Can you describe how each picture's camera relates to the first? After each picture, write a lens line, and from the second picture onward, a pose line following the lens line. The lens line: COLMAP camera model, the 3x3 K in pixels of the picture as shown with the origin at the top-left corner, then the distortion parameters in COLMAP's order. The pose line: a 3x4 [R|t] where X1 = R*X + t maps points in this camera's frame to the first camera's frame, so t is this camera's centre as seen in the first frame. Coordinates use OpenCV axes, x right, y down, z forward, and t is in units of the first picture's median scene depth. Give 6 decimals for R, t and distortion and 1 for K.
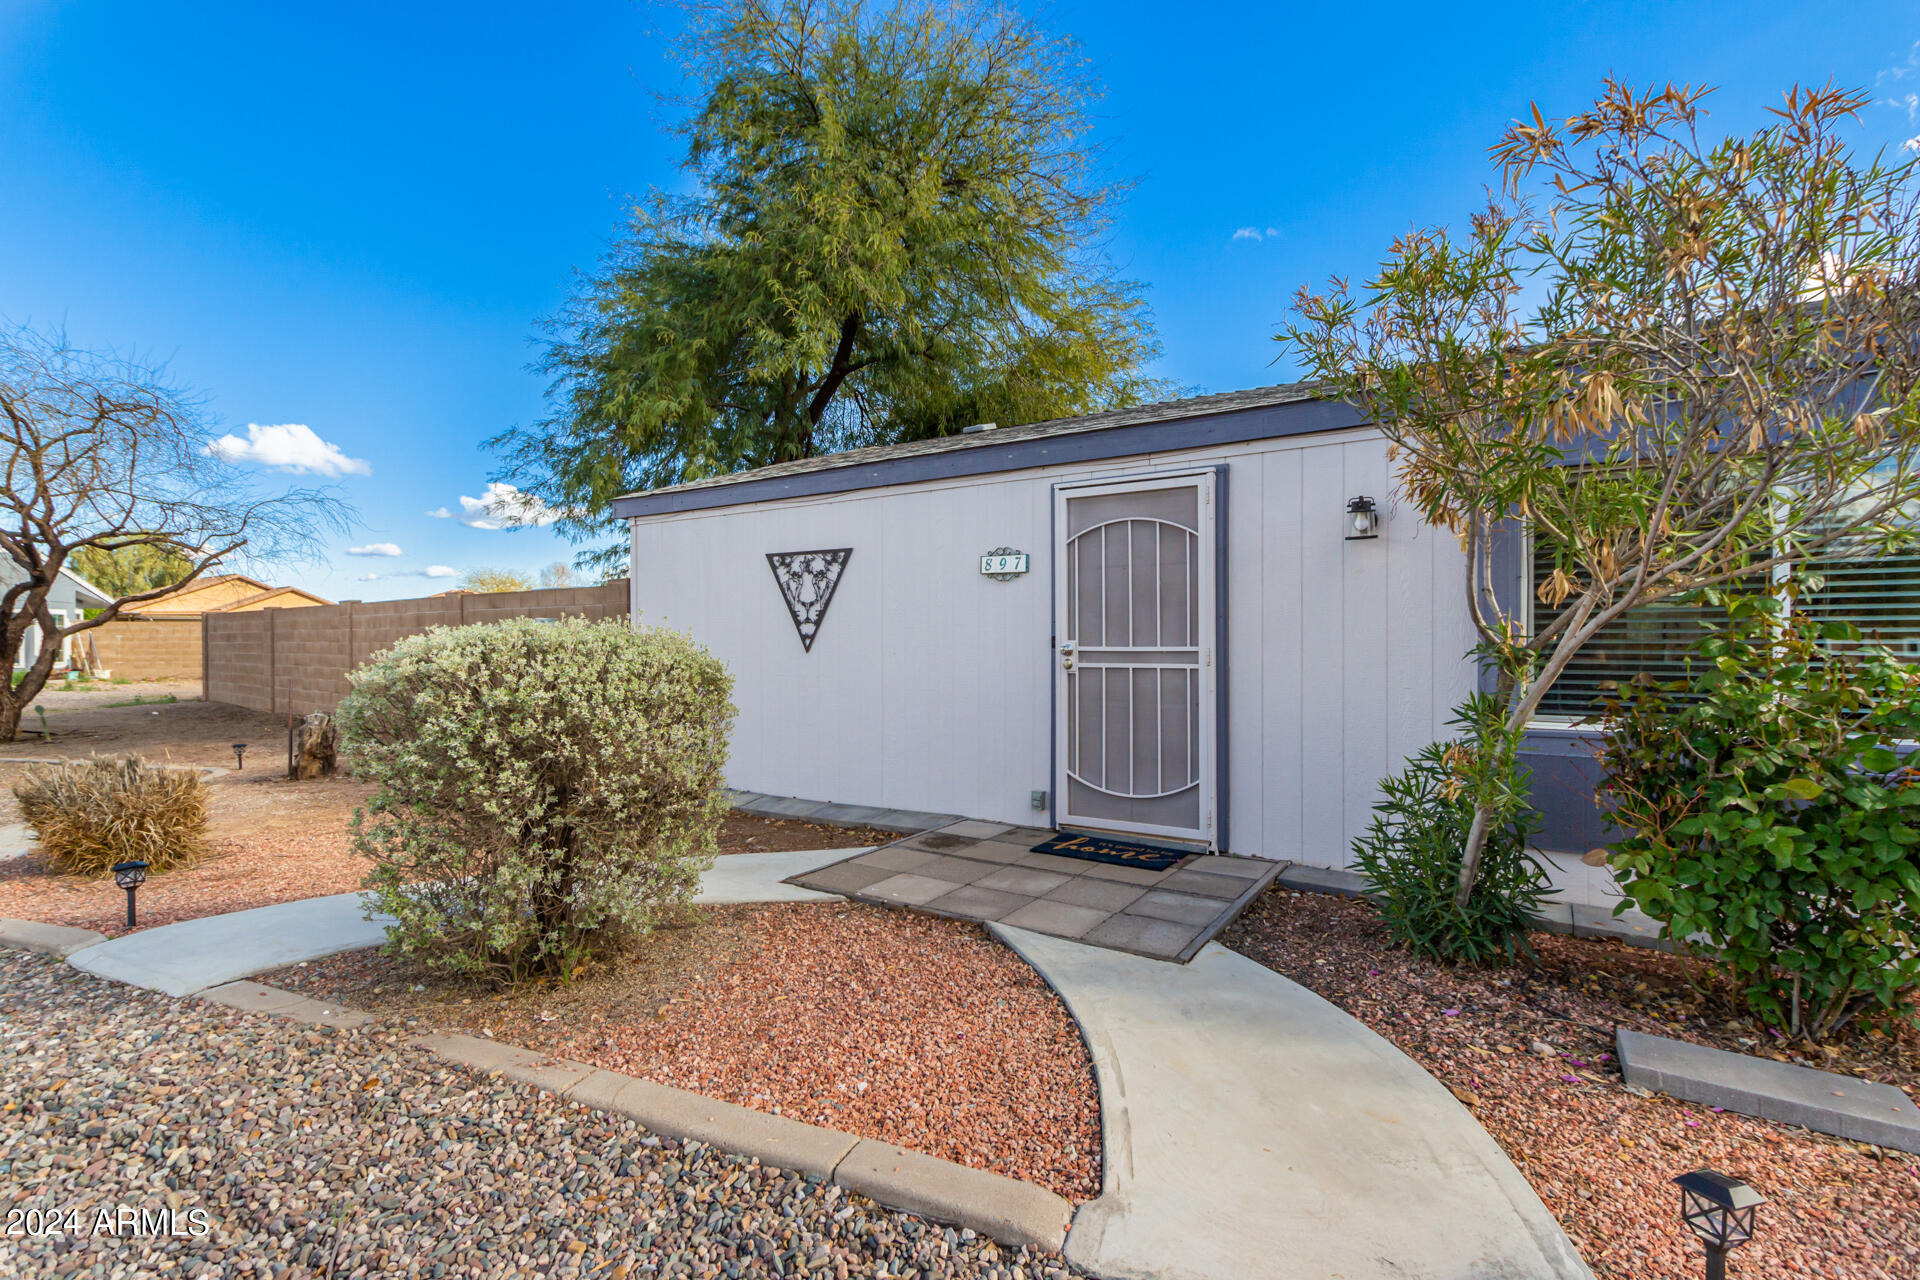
lens RADIAL K [[870.7, 0, 960.0], [0, 870.7, 640.0], [0, 0, 1]] dist [-0.000181, -0.000035]
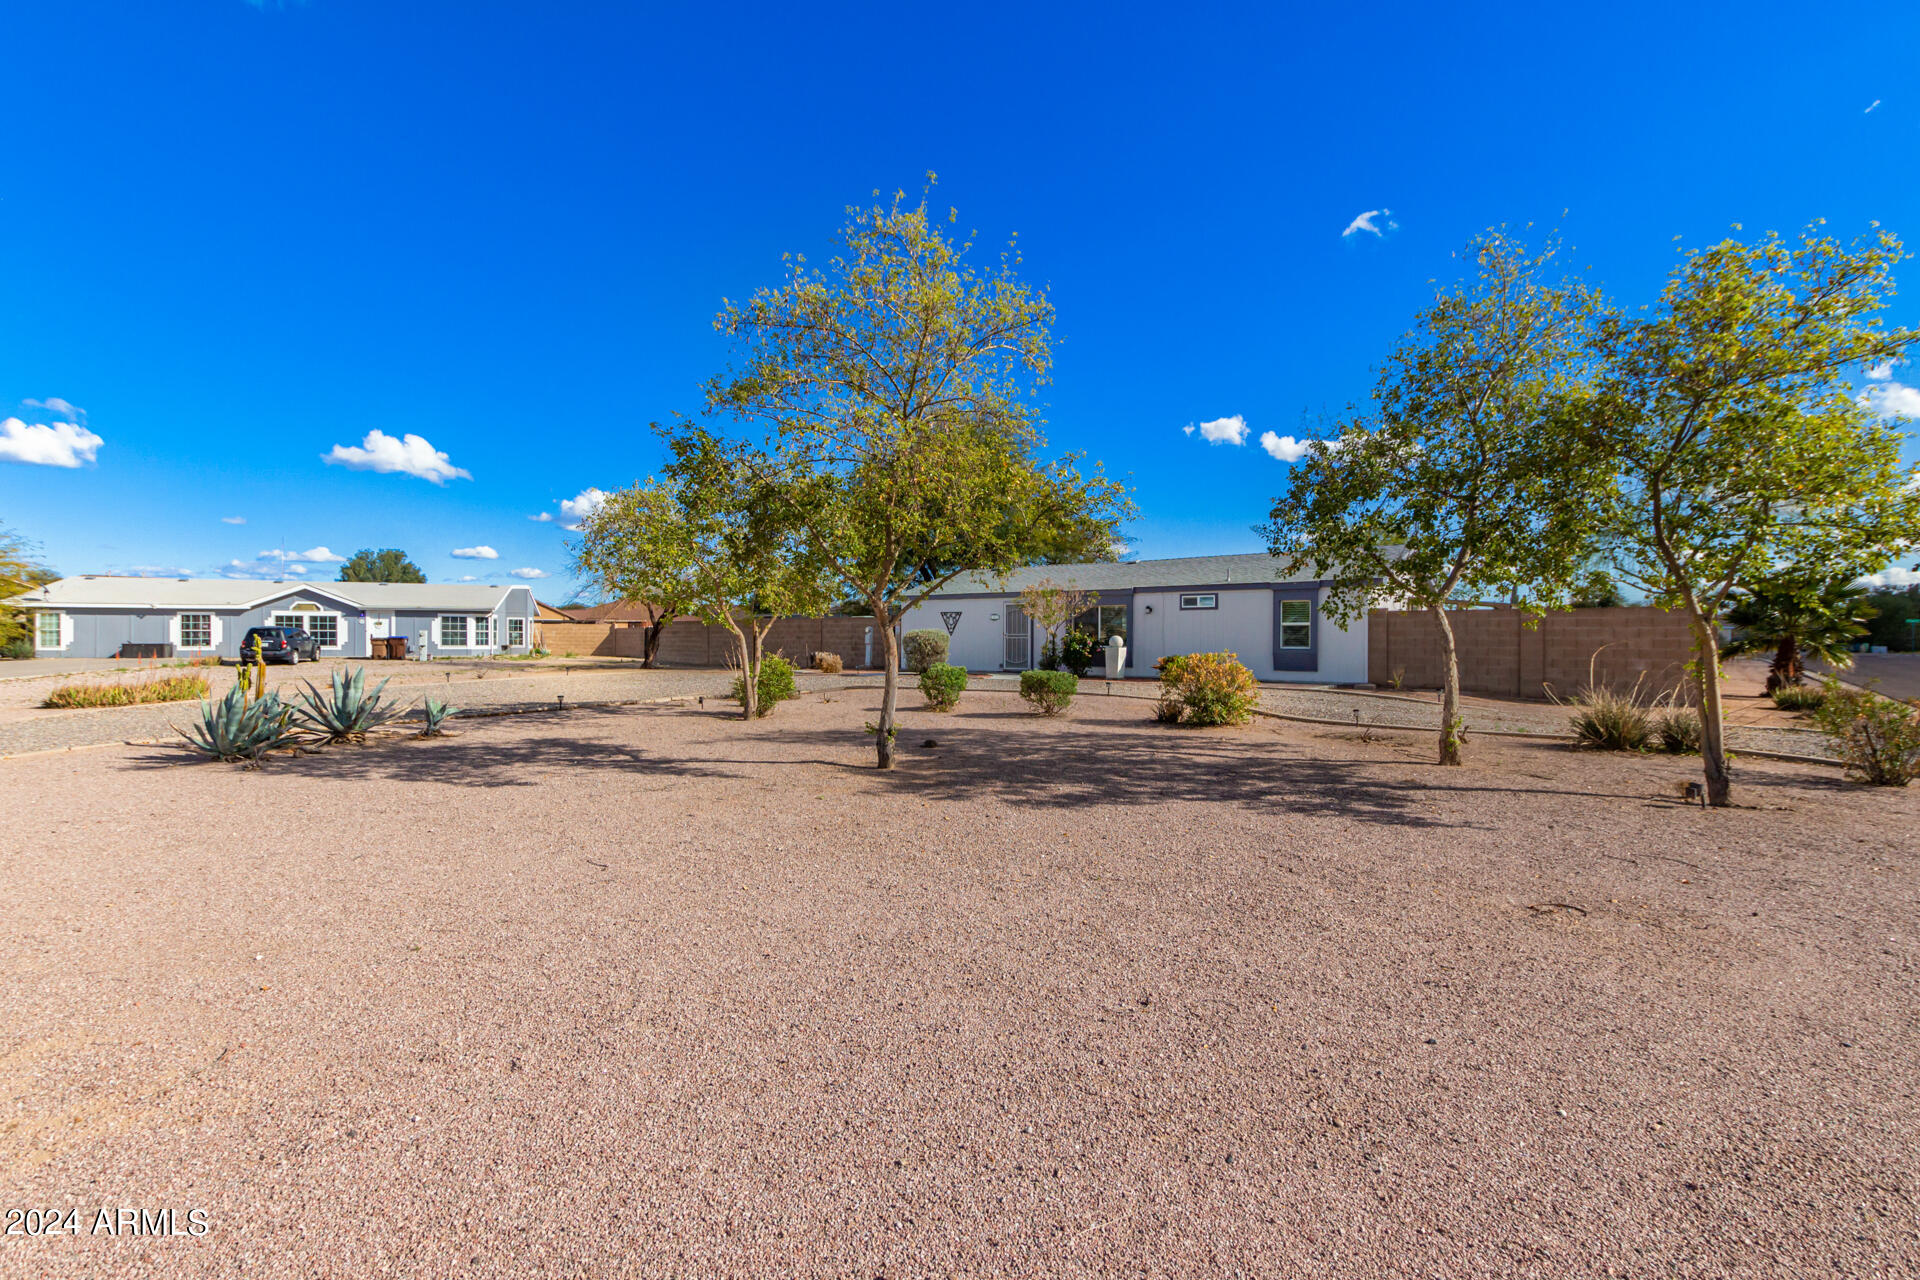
lens RADIAL K [[870.7, 0, 960.0], [0, 870.7, 640.0], [0, 0, 1]] dist [-0.000181, -0.000035]
pose [[0.996294, 0.002205, -0.085984, 0.229334], [-0.002058, 0.999996, 0.001800, 0.024901], [0.085988, -0.001616, 0.996295, -3.172768]]
